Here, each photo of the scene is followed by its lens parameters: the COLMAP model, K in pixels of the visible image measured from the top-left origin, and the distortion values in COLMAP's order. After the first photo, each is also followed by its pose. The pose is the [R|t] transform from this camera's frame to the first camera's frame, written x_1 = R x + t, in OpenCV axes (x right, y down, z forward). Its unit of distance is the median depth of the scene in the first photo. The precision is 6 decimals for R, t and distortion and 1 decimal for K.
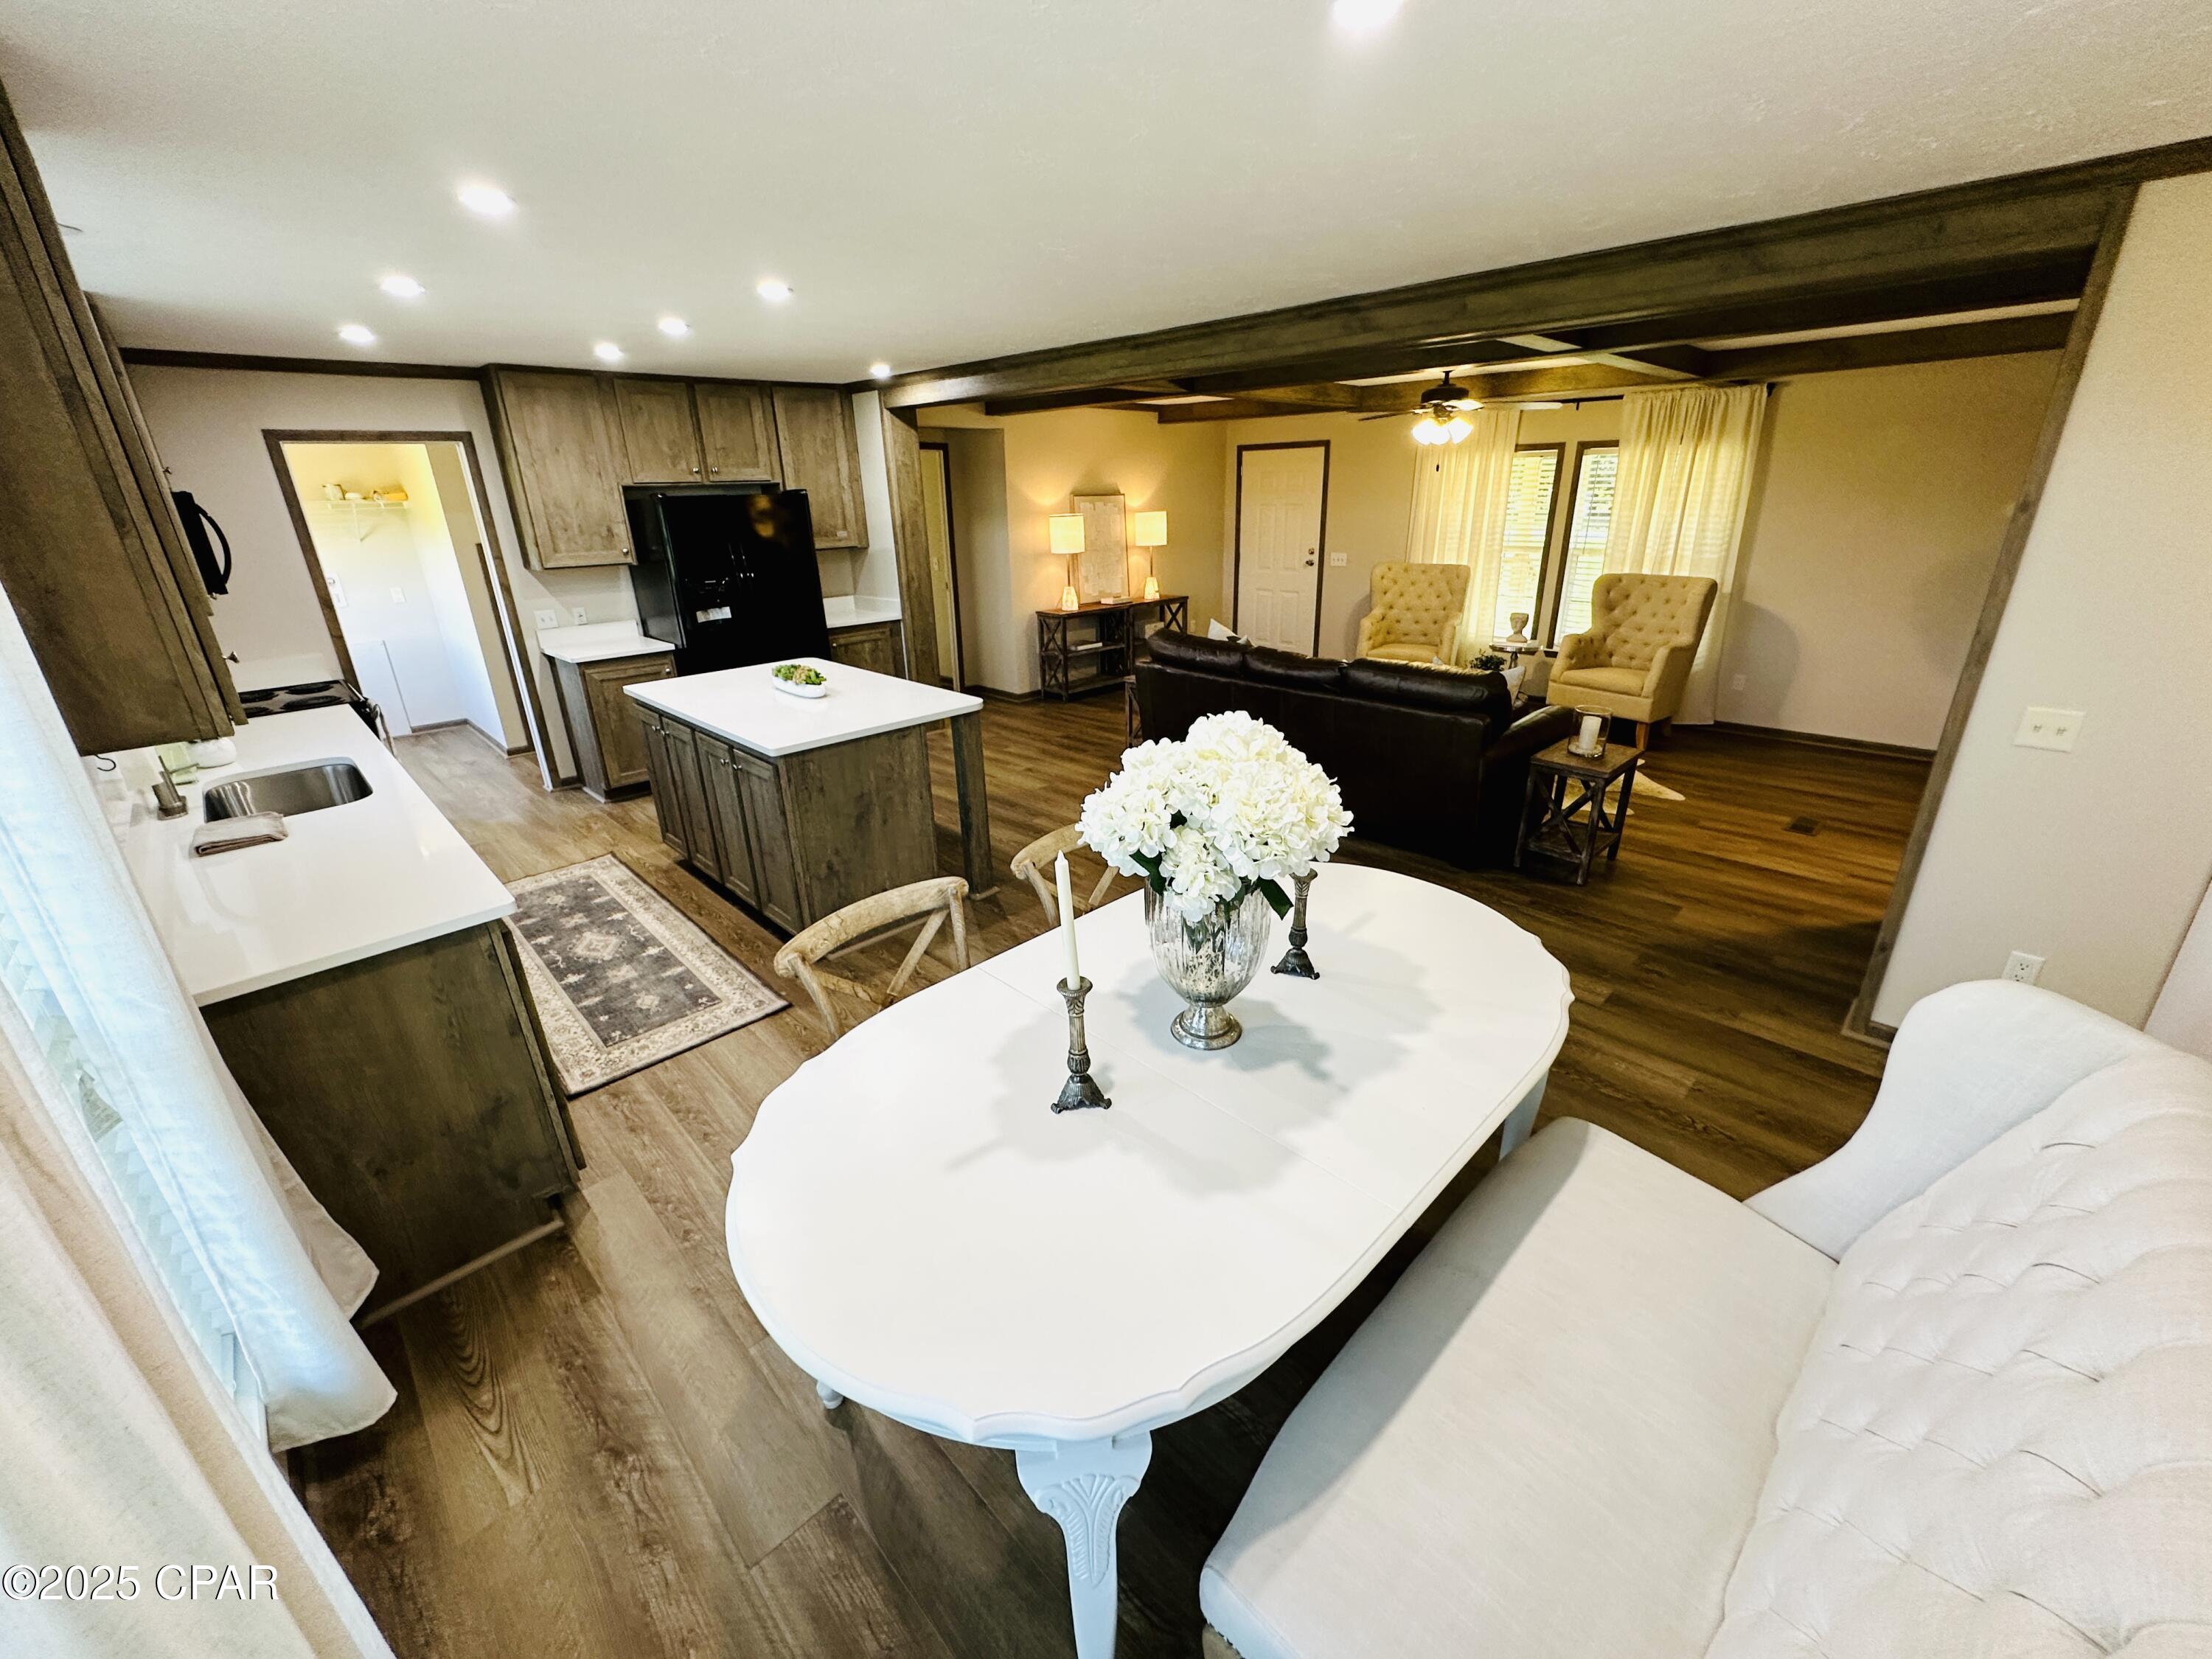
lens RADIAL K [[884.4, 0, 1100.5], [0, 884.4, 833.7], [0, 0, 1]] dist [0.001730, -0.000537]
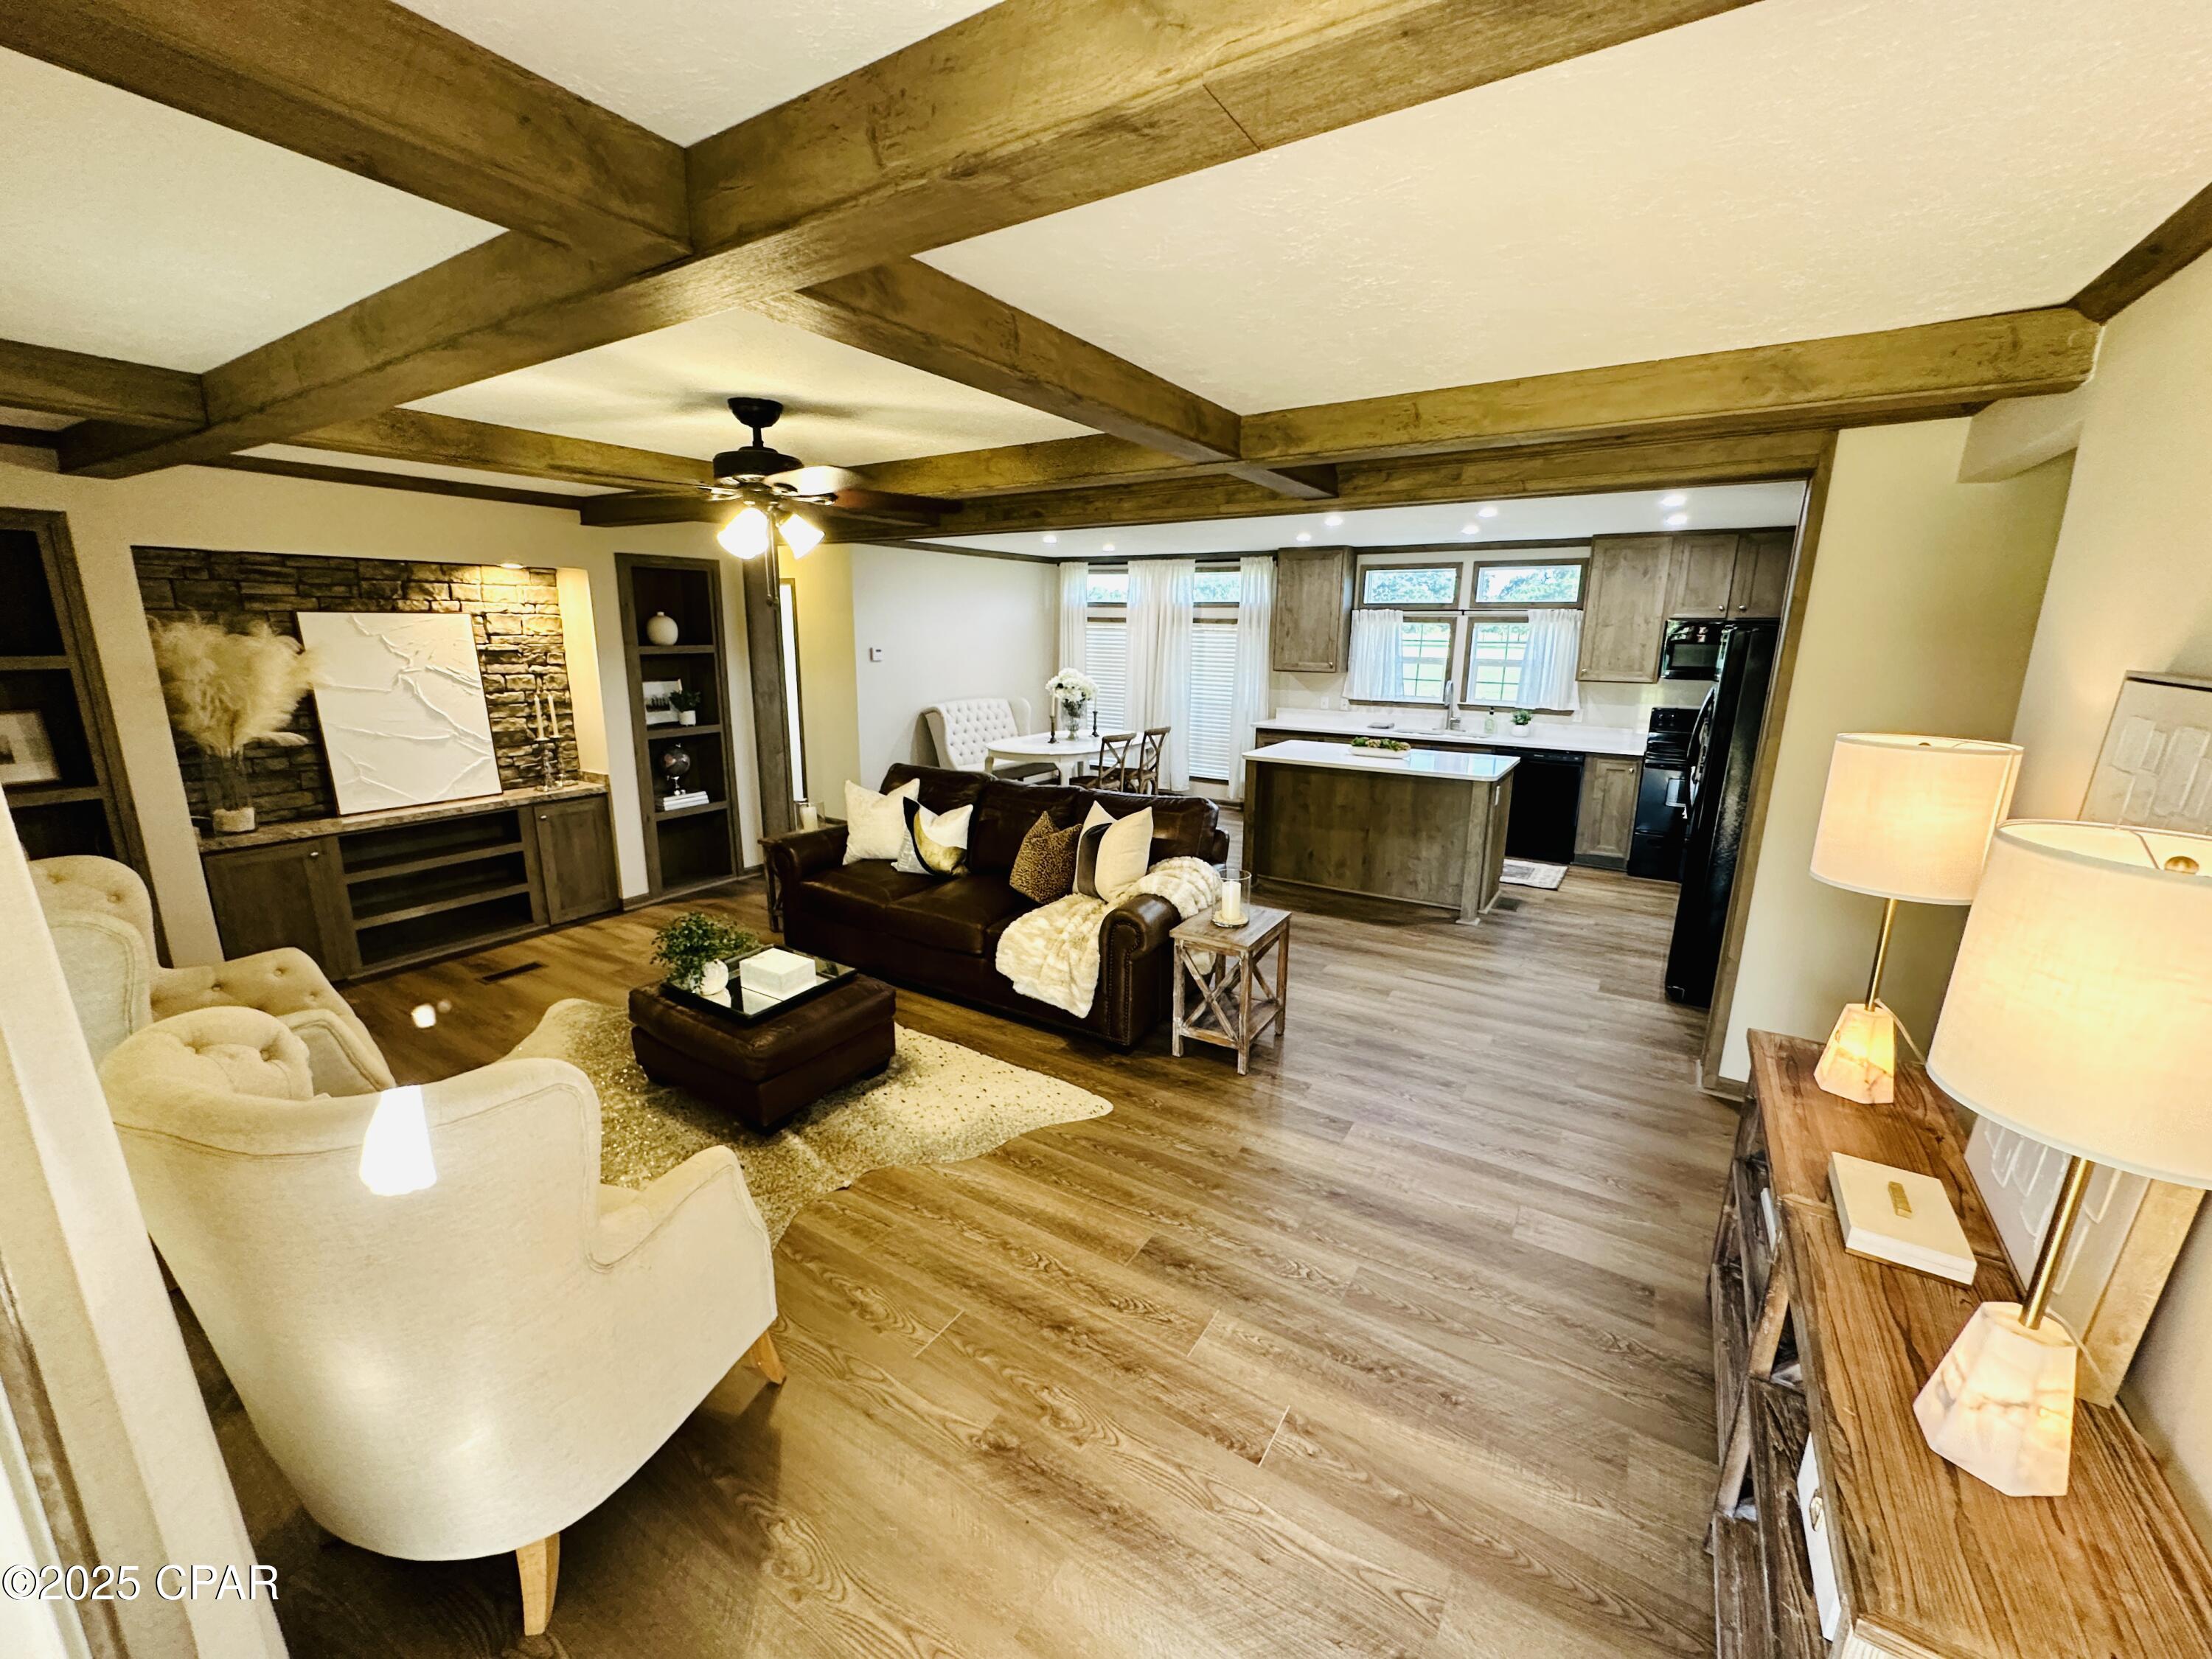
lens RADIAL K [[884.4, 0, 1102.7], [0, 884.4, 833.0], [0, 0, 1]] dist [0.001730, -0.000537]
pose [[-0.972251, 0.066815, -0.224194, 0.300031], [-0.073799, 0.821812, 0.564960, -0.581541], [0.221993, 0.565828, -0.794077, 1.456989]]
